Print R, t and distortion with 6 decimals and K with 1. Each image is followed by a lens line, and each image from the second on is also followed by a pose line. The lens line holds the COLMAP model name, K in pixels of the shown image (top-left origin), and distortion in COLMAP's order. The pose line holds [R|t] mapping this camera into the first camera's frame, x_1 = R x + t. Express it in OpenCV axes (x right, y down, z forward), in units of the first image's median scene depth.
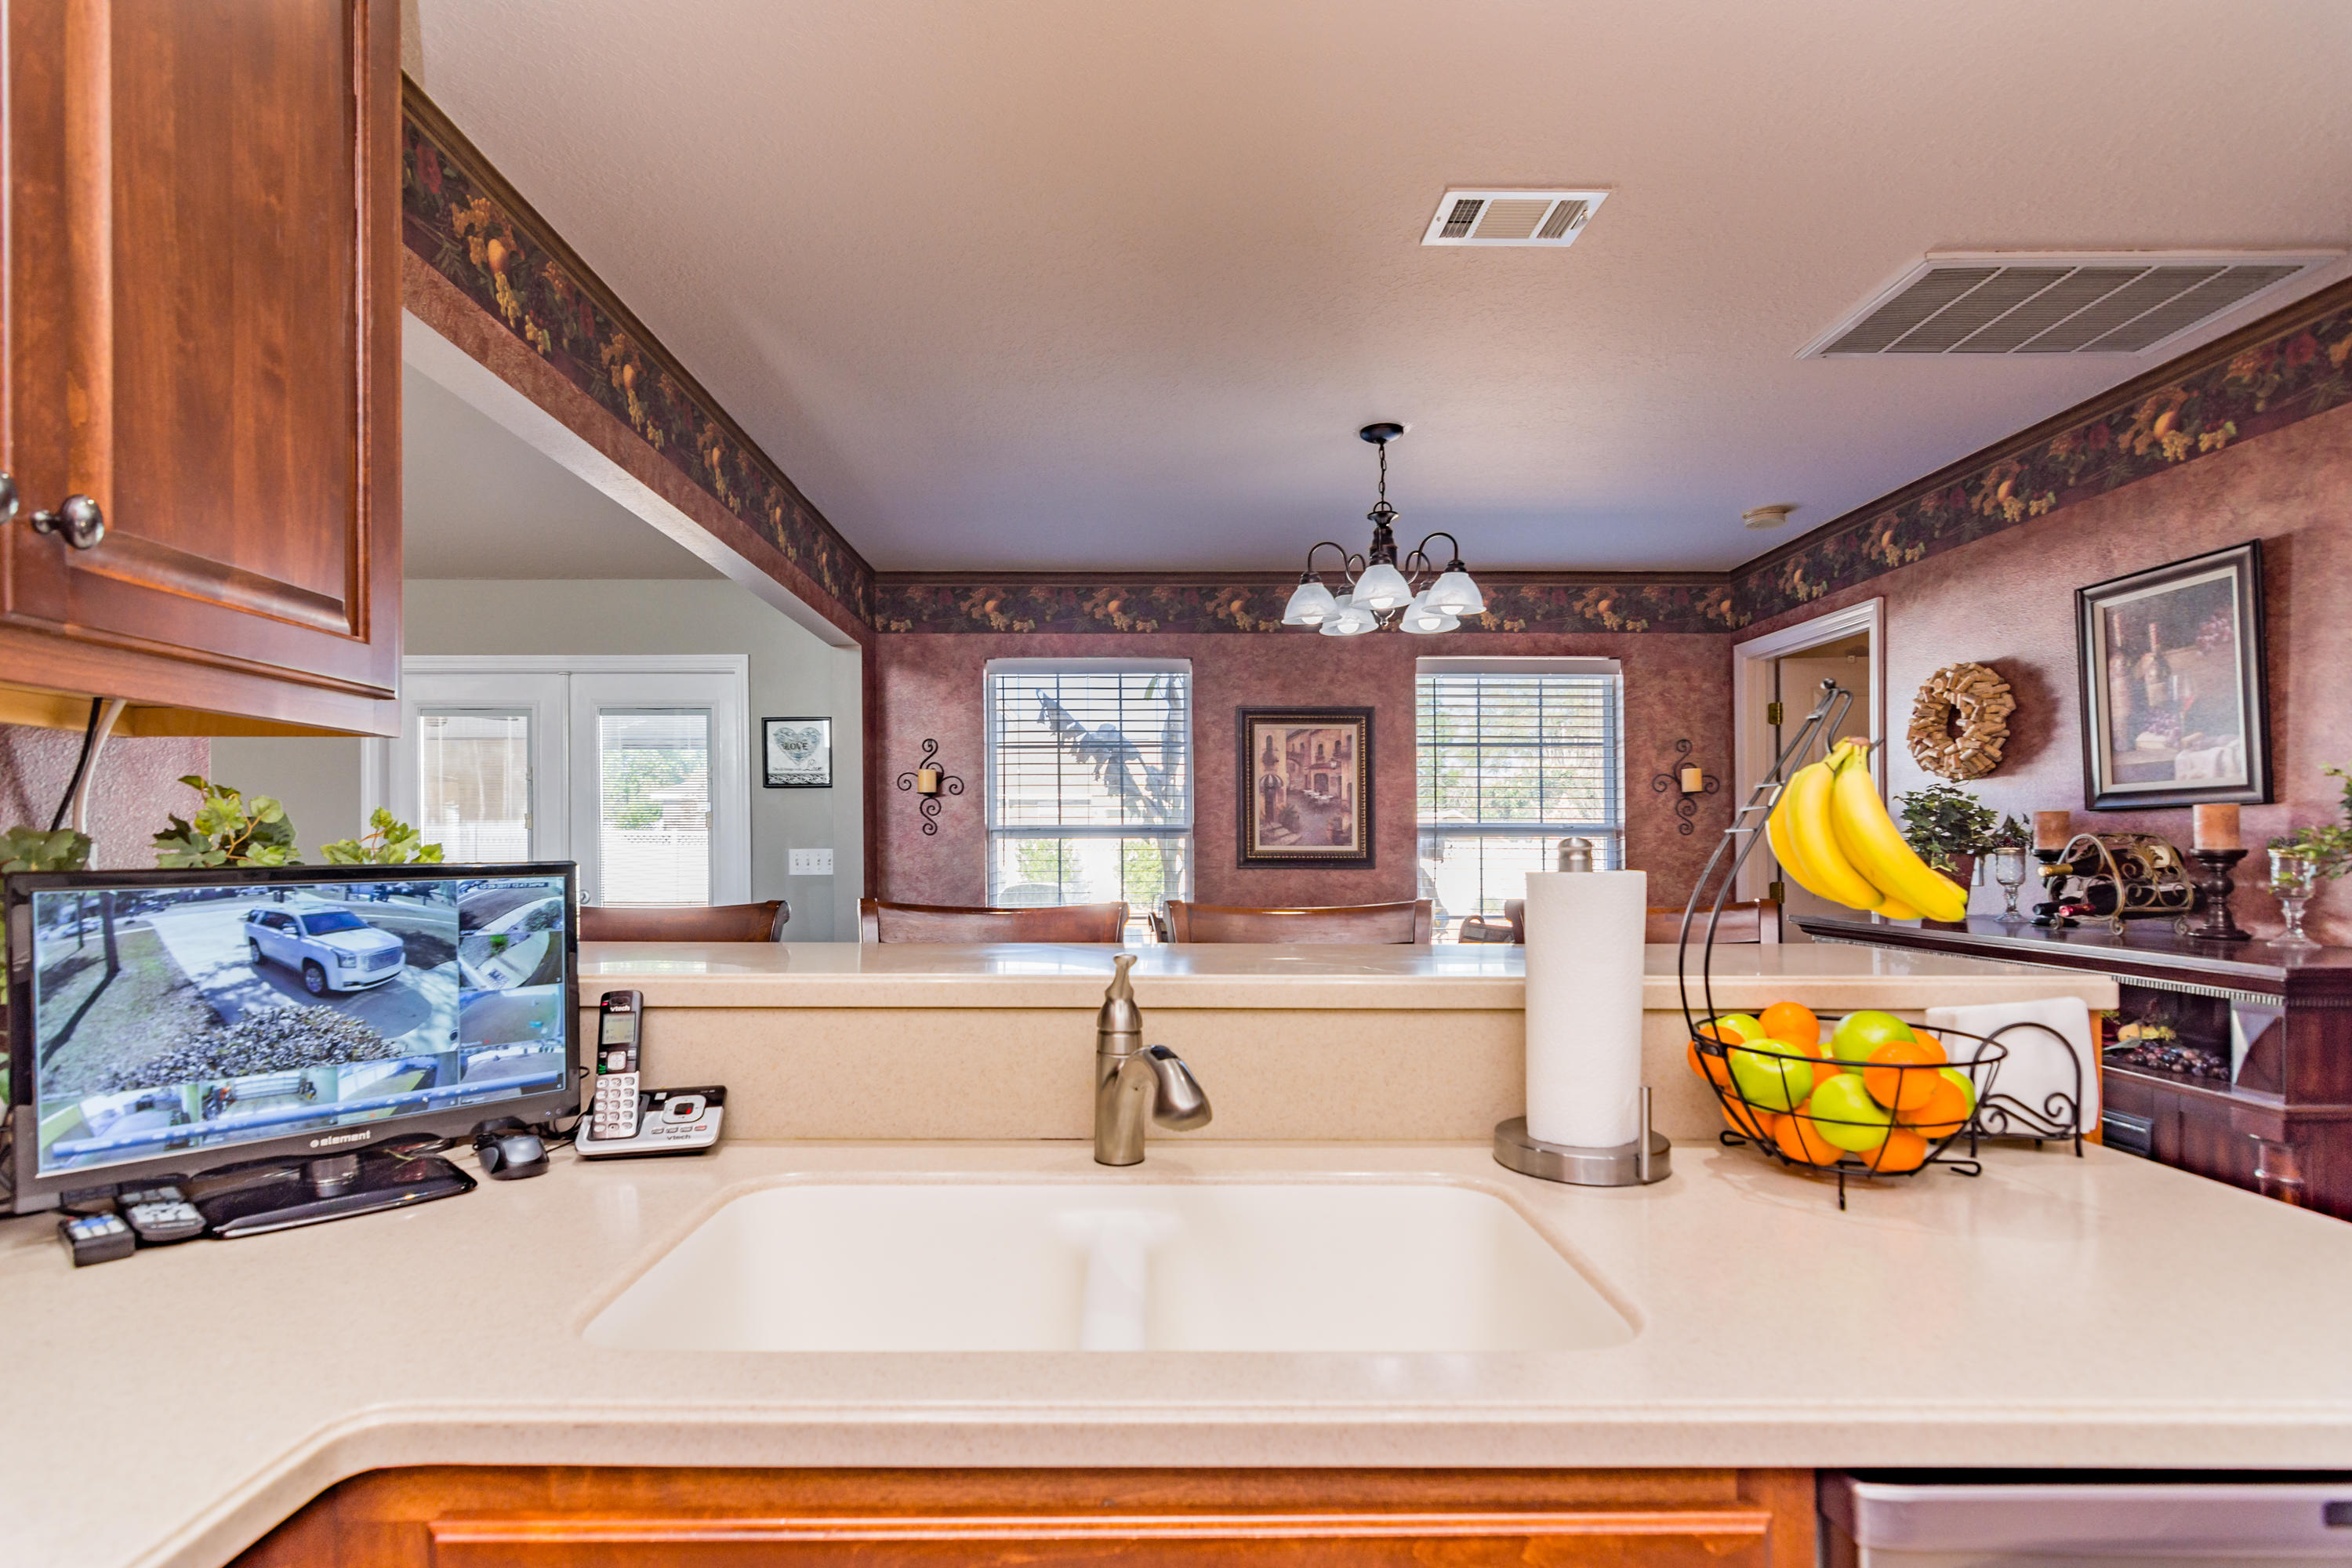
lens RADIAL K [[1134.1, 0, 1127.2], [0, 1134.1, 860.9], [0, 0, 1]] dist [-0.003850, -0.000200]
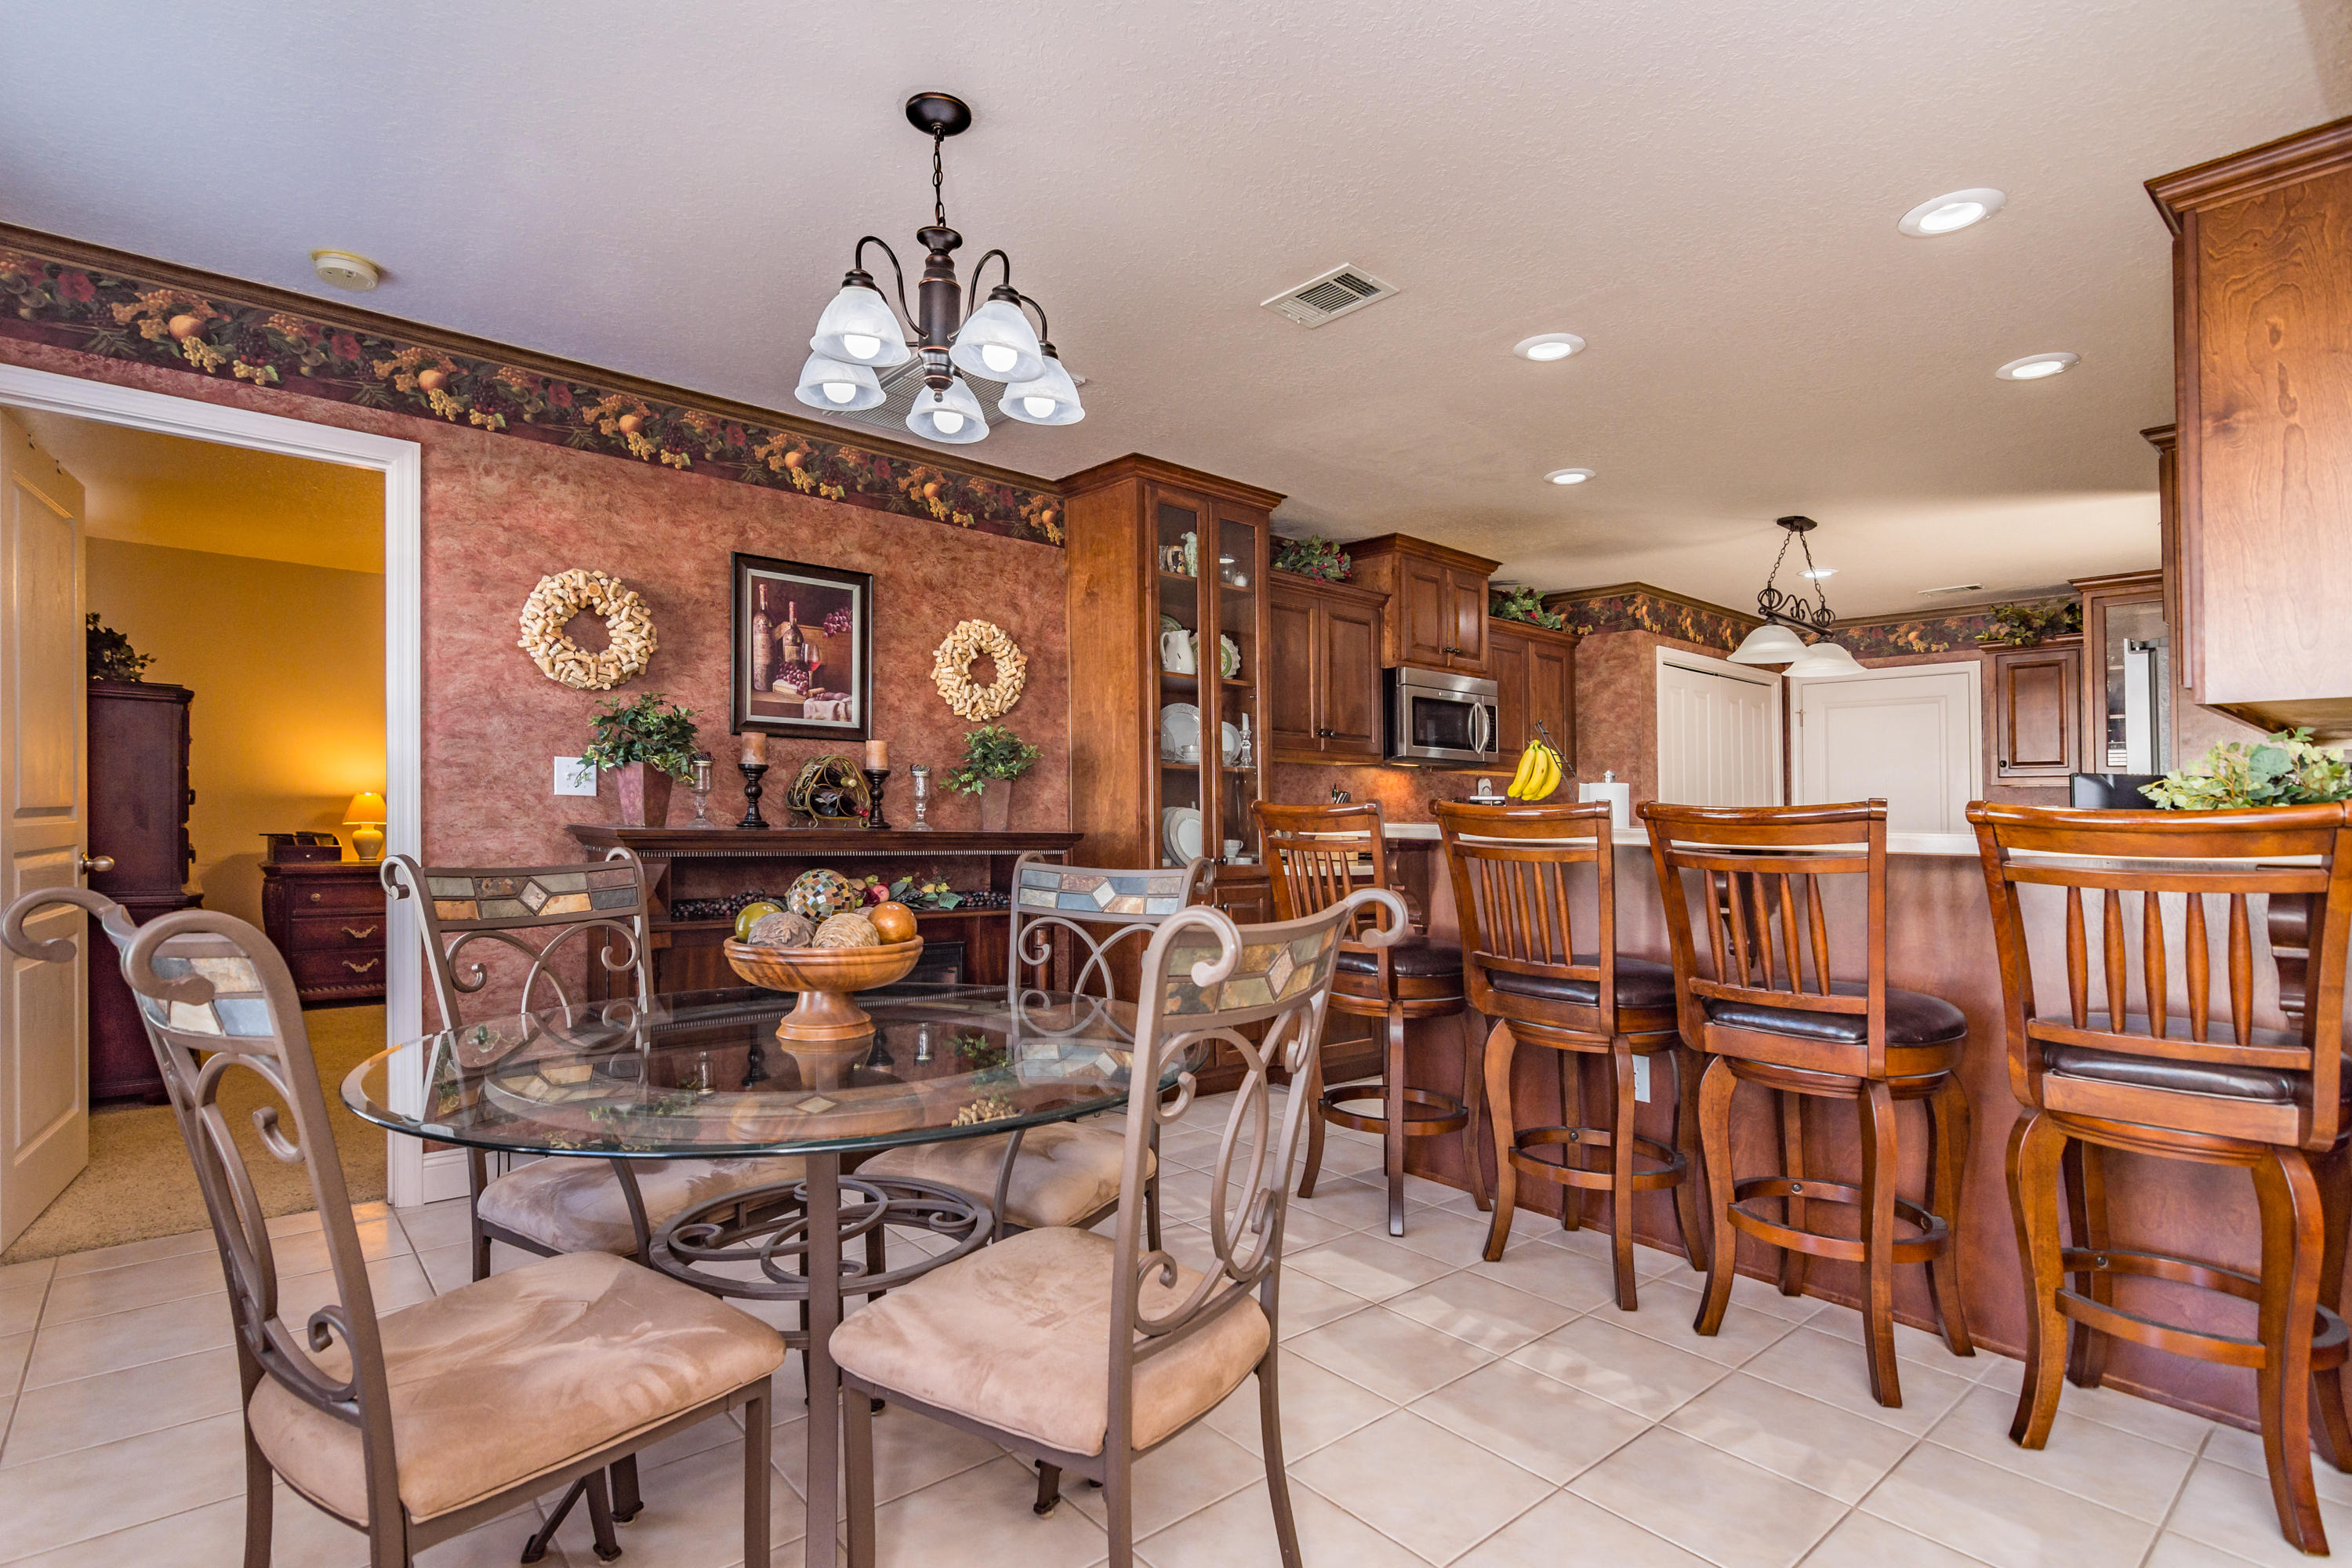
lens RADIAL K [[1143.5, 0, 1174.4], [0, 1143.5, 805.0], [0, 0, 1]] dist [-0.003861, 0.002615]
pose [[-0.652216, -0.002127, 0.758030, -0.268351], [-0.010711, 0.999922, -0.006411, 0.024284], [-0.757957, -0.012301, -0.652188, 0.930266]]
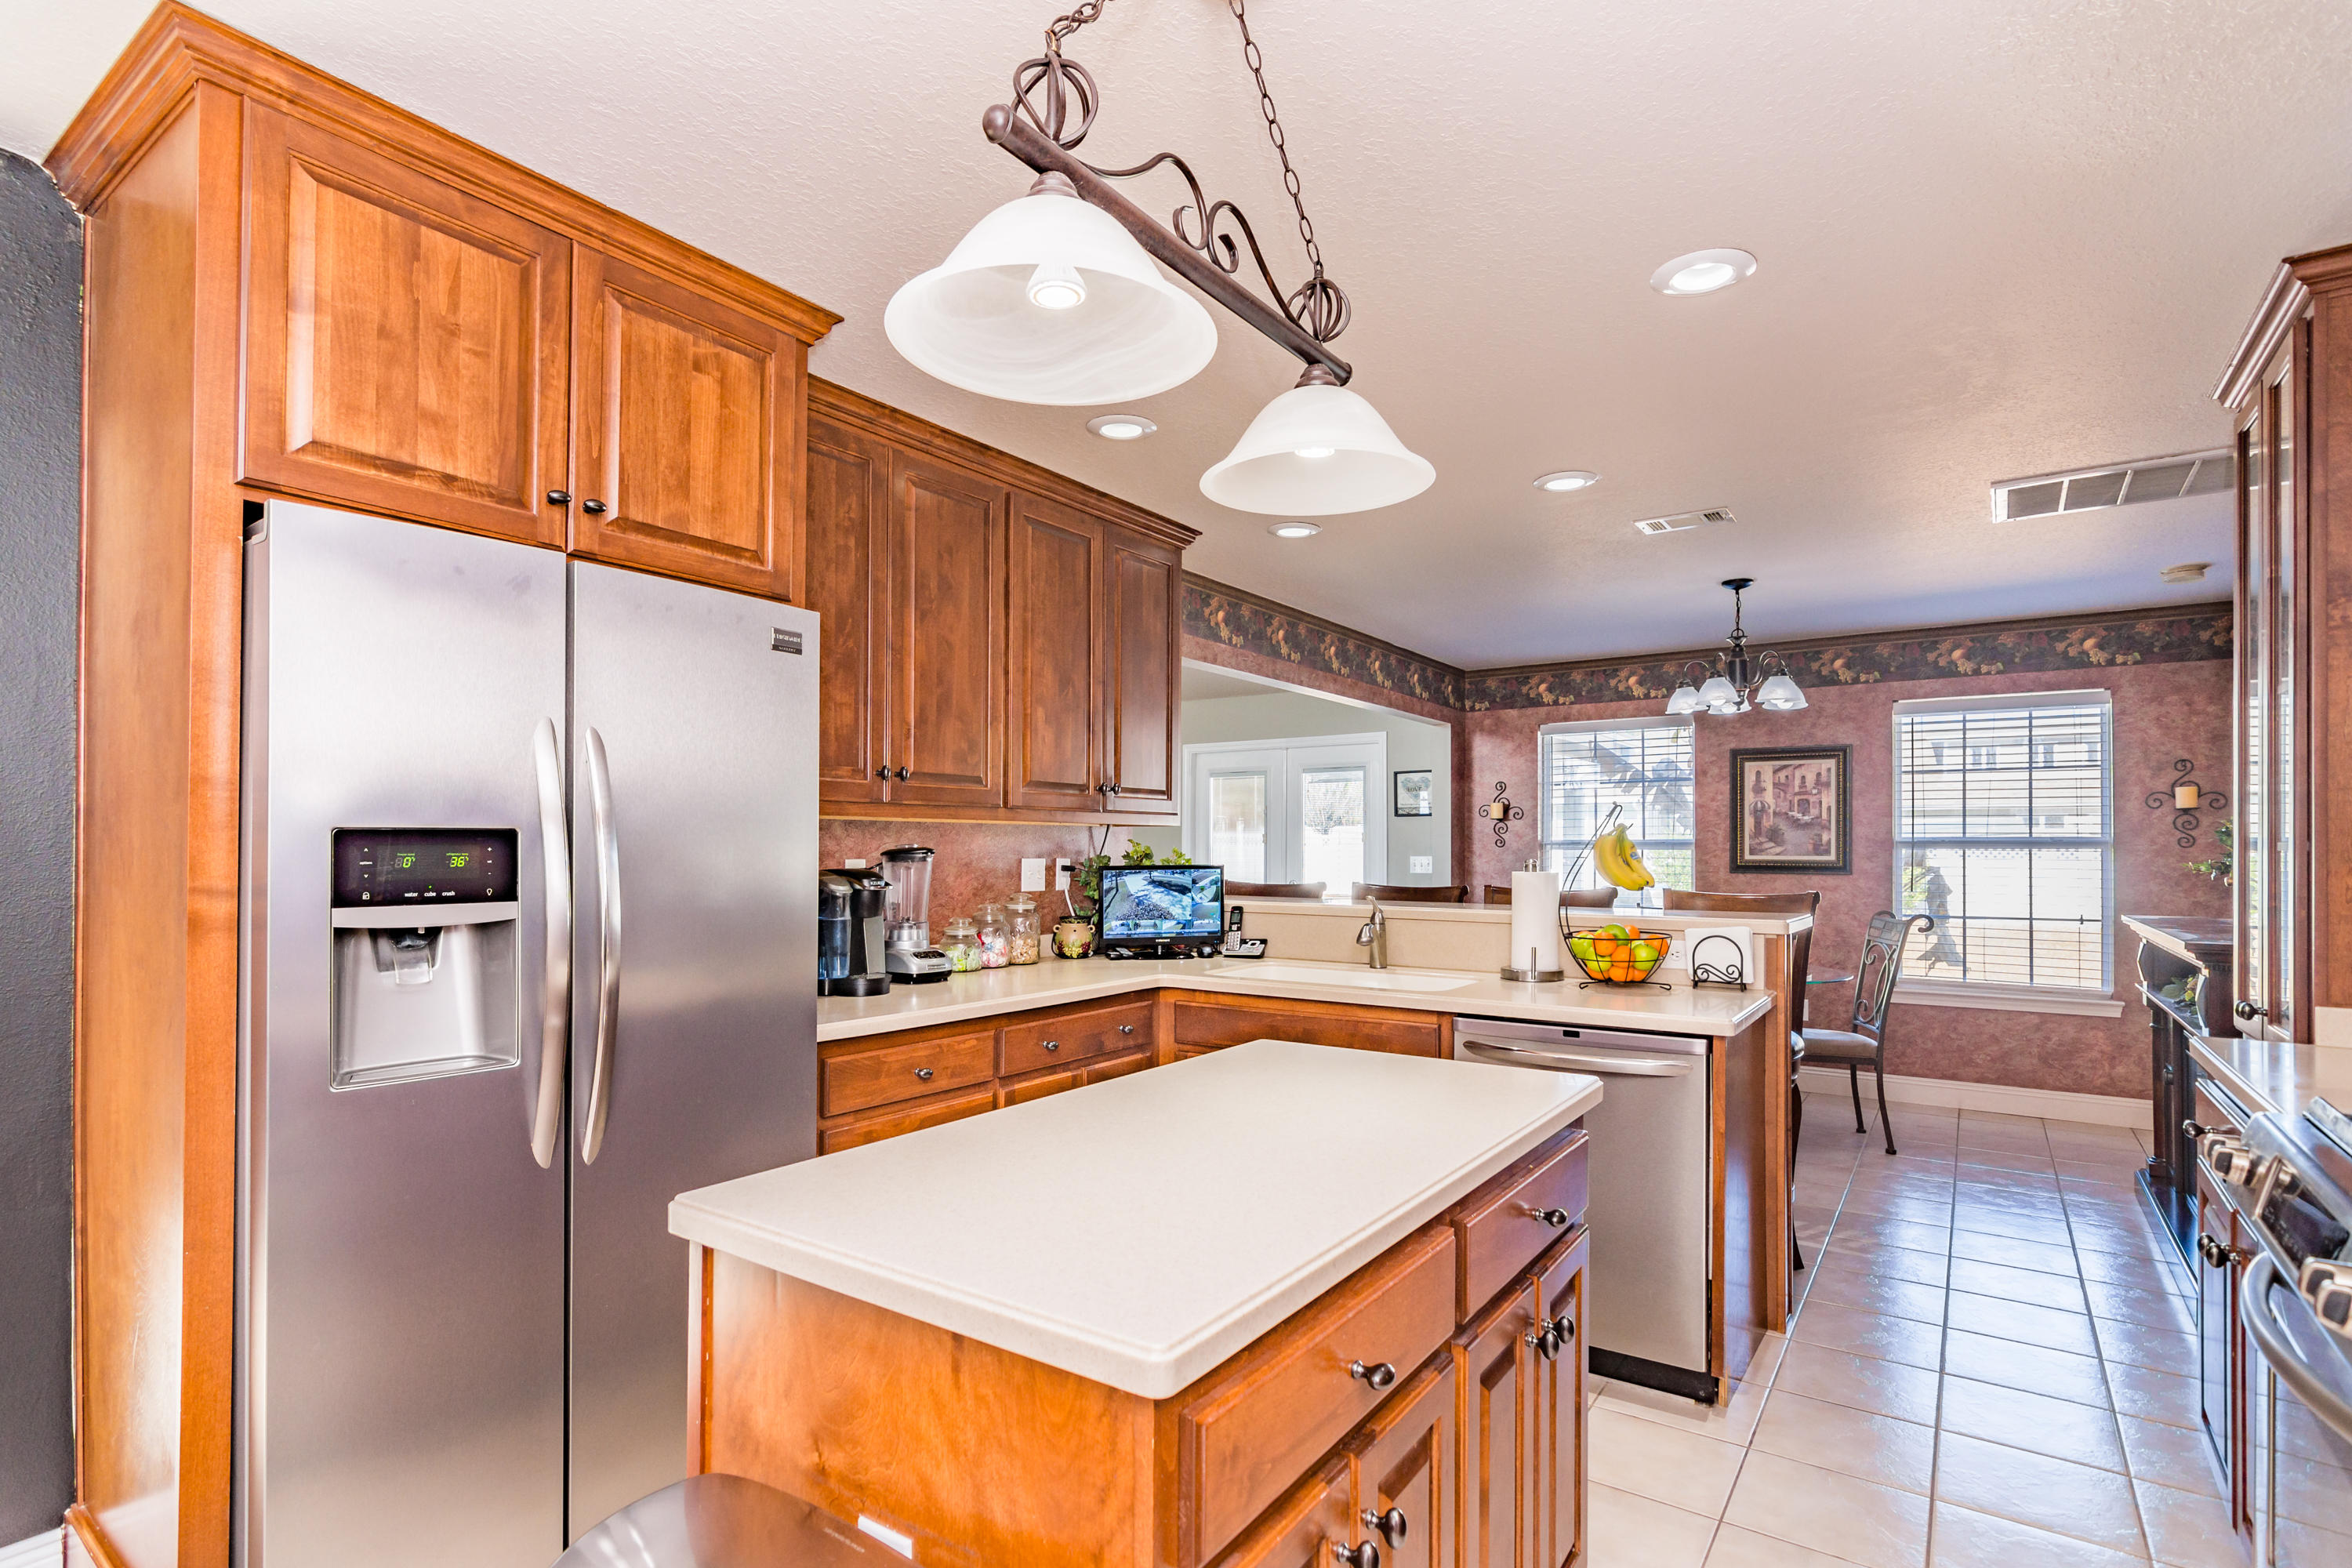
lens RADIAL K [[1137.7, 0, 1183.7], [0, 1137.7, 761.5], [0, 0, 1]] dist [0.000489, 0.000908]
pose [[0.823618, -0.041349, -0.565636, 0.322768], [-0.008790, 0.996288, -0.085629, -0.003394], [0.567077, 0.075497, 0.820197, -0.445747]]
